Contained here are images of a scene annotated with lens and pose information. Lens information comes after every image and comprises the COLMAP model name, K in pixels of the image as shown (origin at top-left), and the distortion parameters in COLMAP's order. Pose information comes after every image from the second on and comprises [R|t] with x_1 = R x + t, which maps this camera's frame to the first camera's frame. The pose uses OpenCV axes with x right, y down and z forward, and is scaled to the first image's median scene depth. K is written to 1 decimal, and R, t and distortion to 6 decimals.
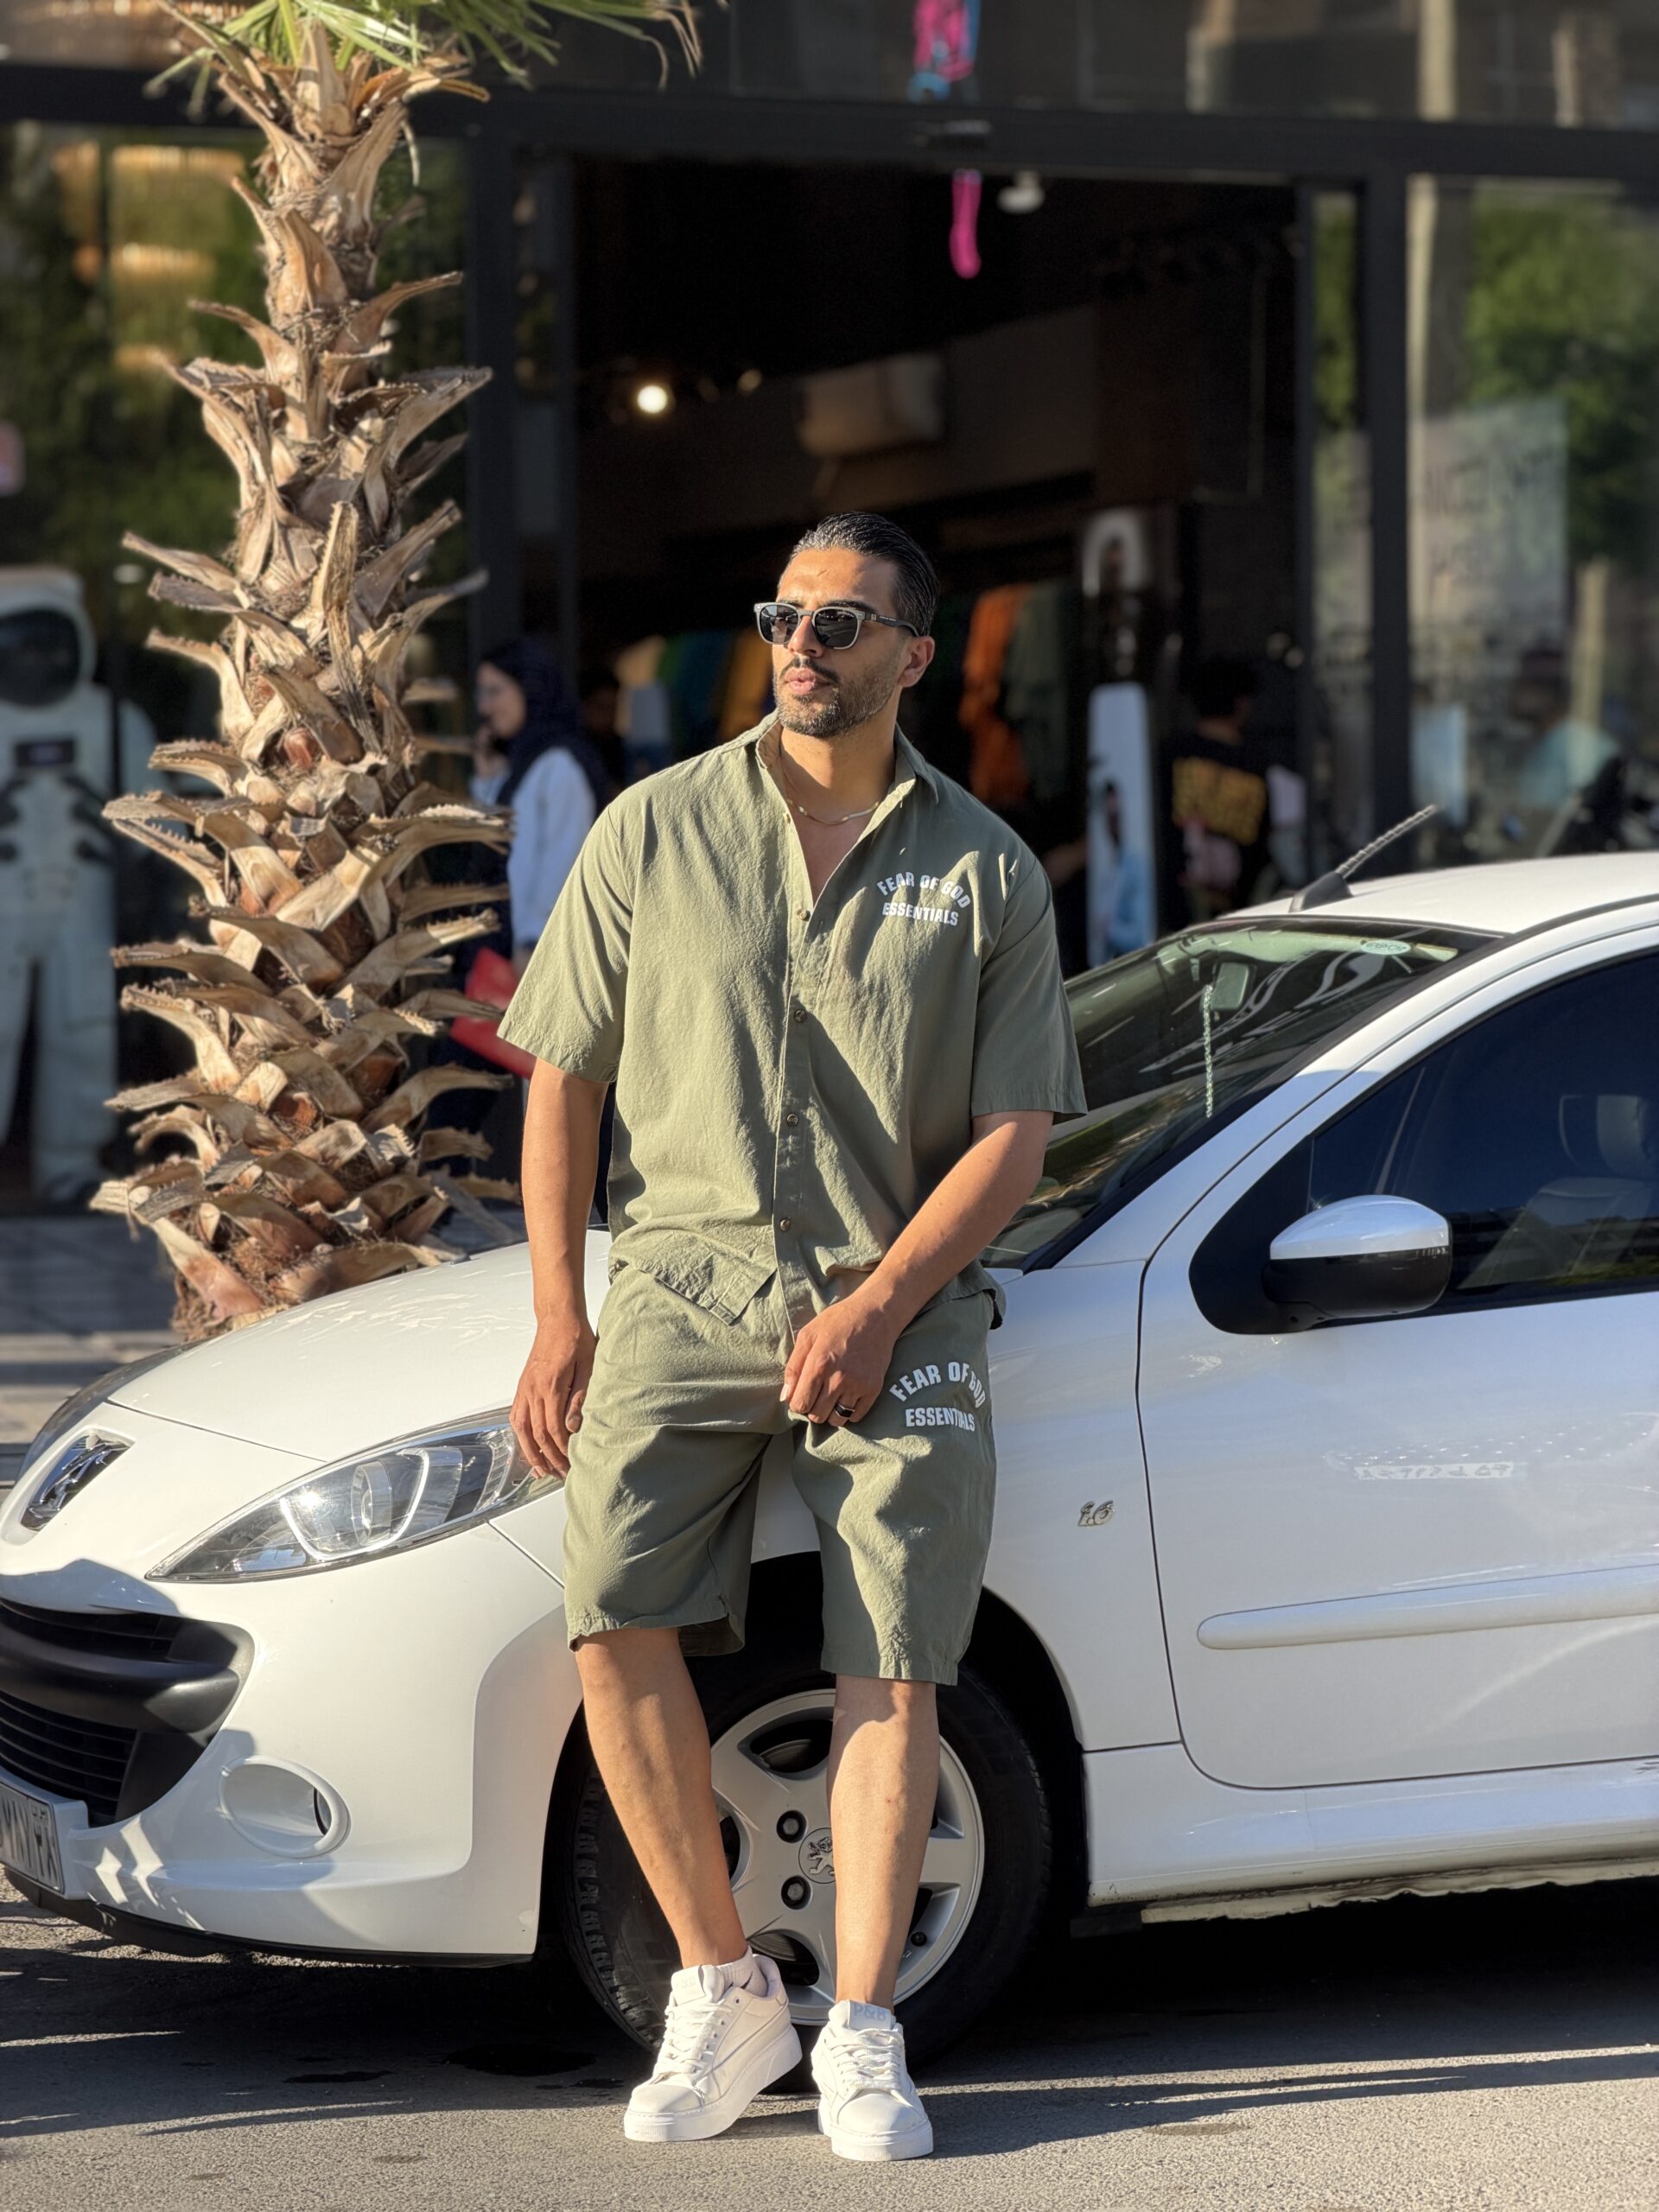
lens RADIAL K [[6278.7, 0, 826.6], [0, 6278.7, 1097.7], [0, 0, 1]] dist [0.163929, 0.000000]
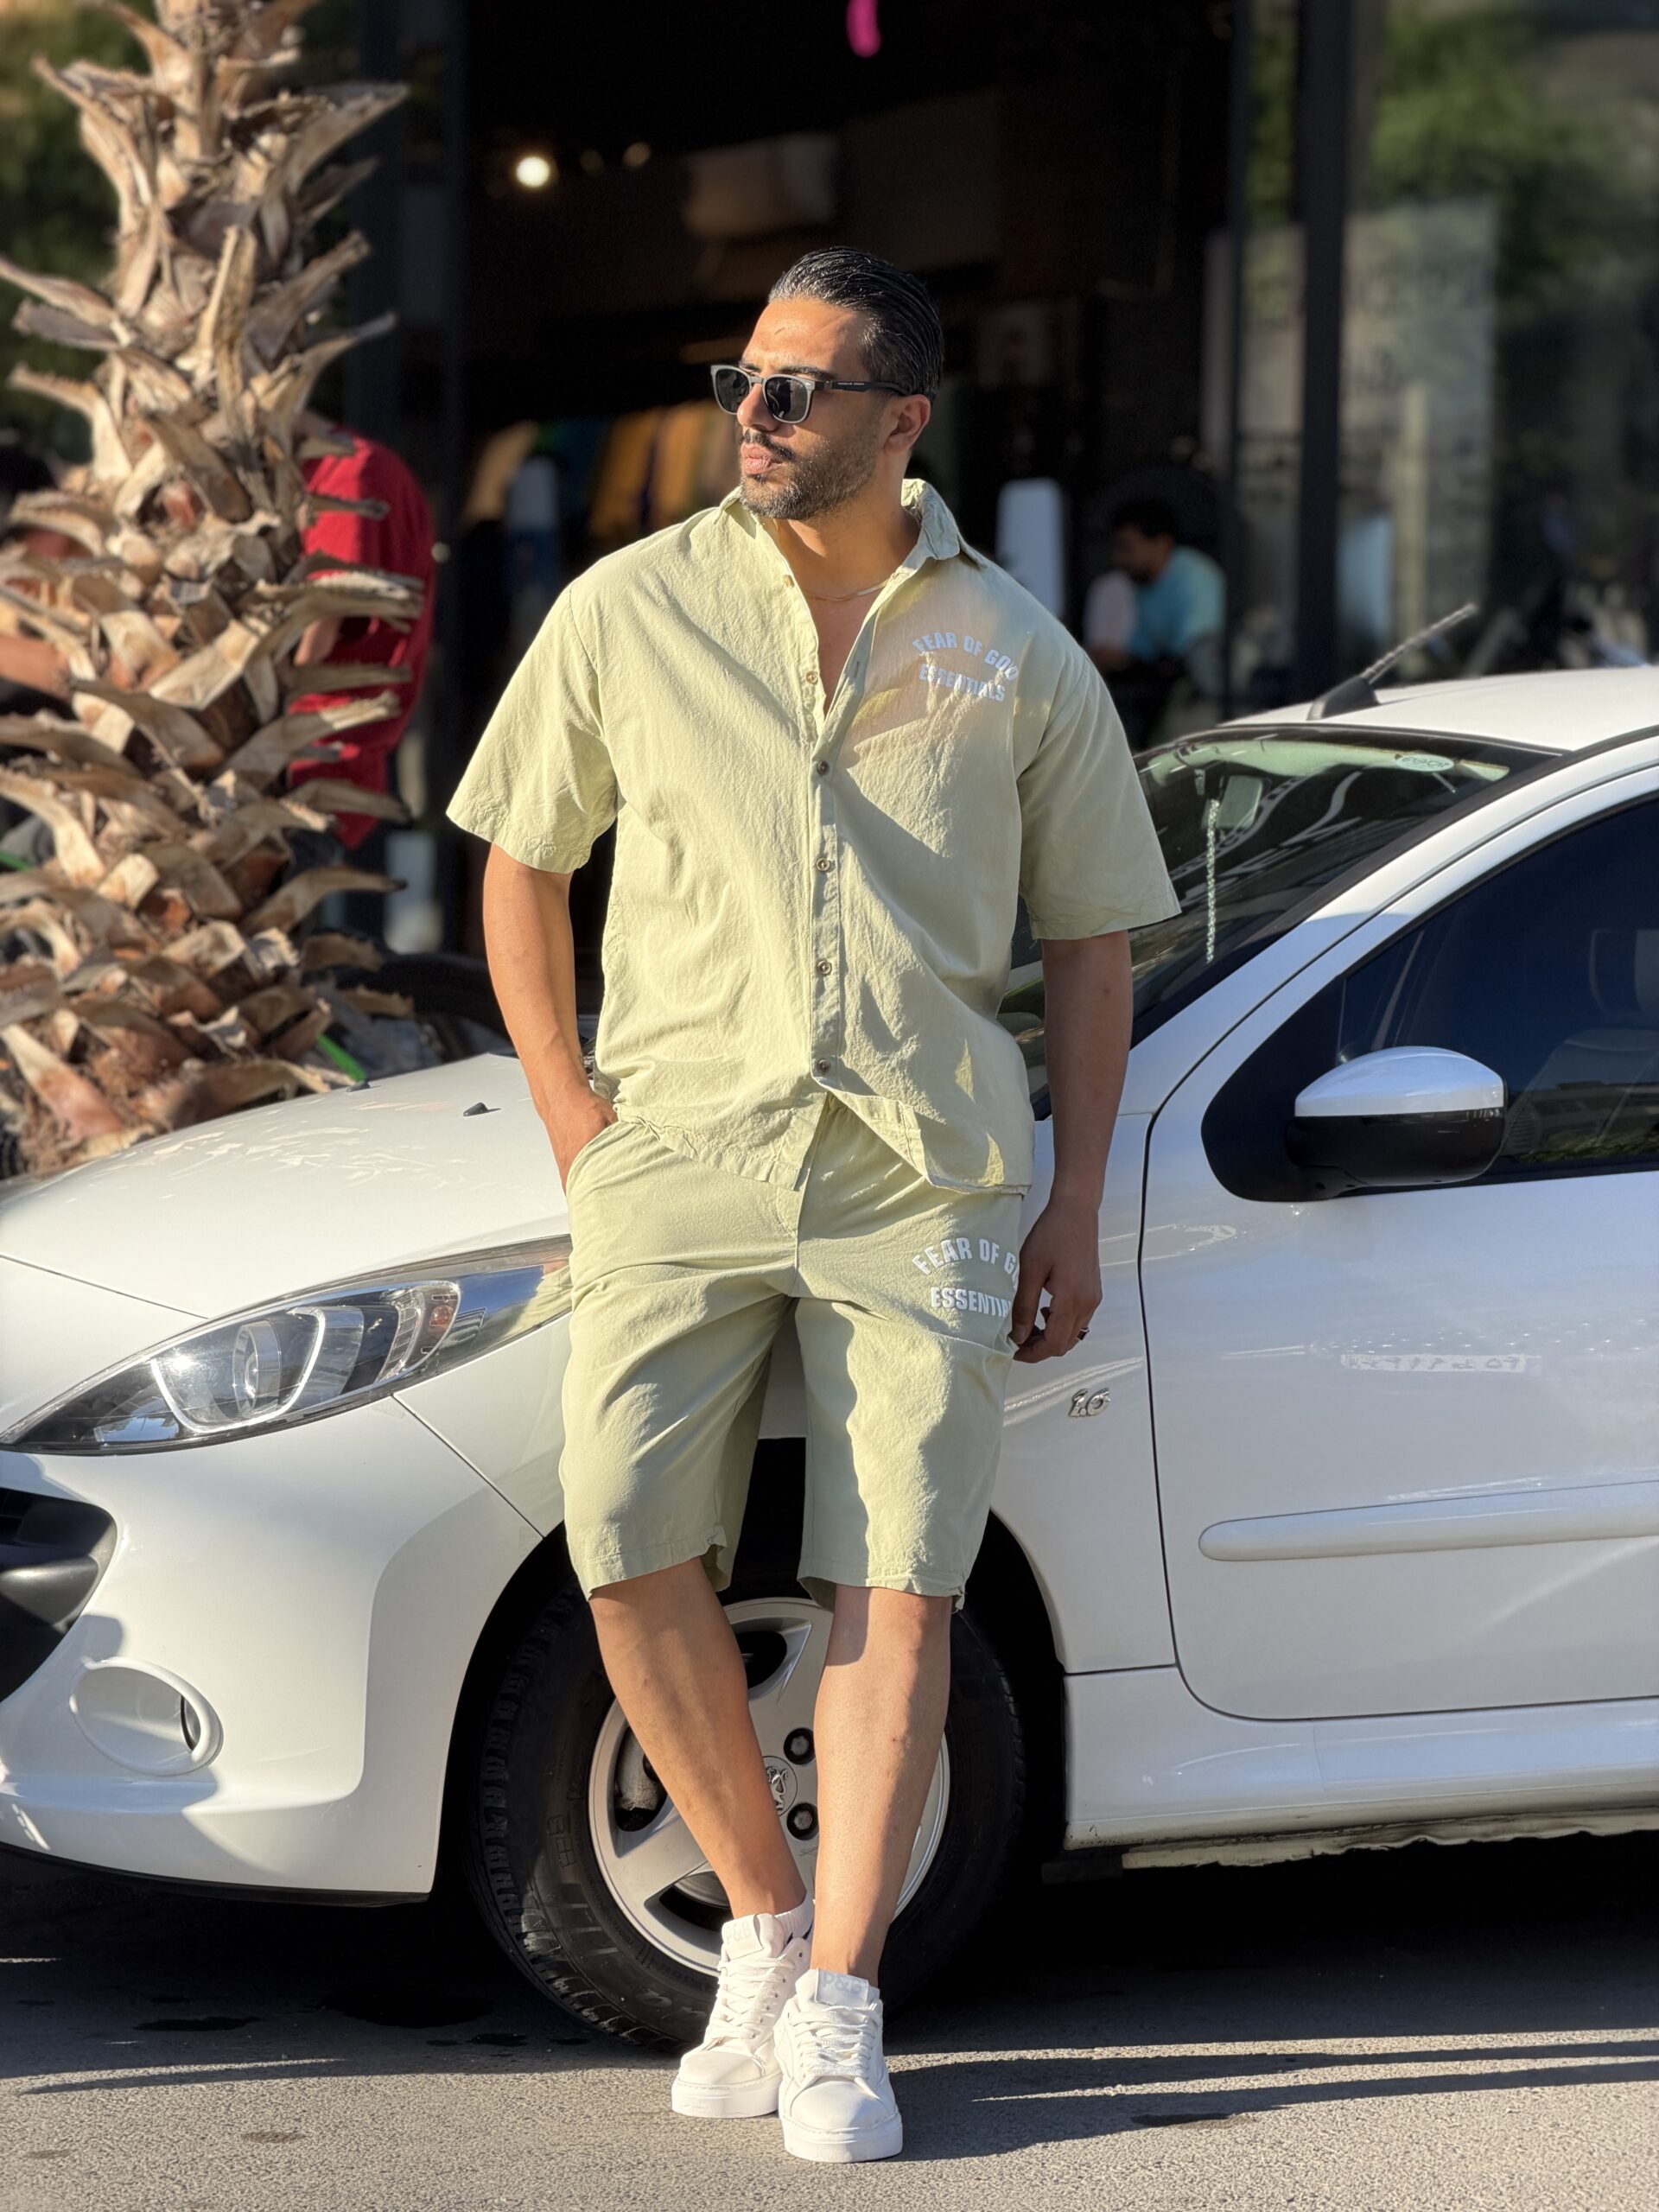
lens RADIAL K [[6278.7, 0, 824.0], [0, 6278.7, 1069.8], [0, 0, 1]] dist [0.163929, 0.000000]
pose [[0.999212, 0.029124, 0.026961, -0.014386], [-0.029811, 0.999232, 0.025444, -0.000789], [-0.026199, -0.026227, 0.999313, 0.102031]]
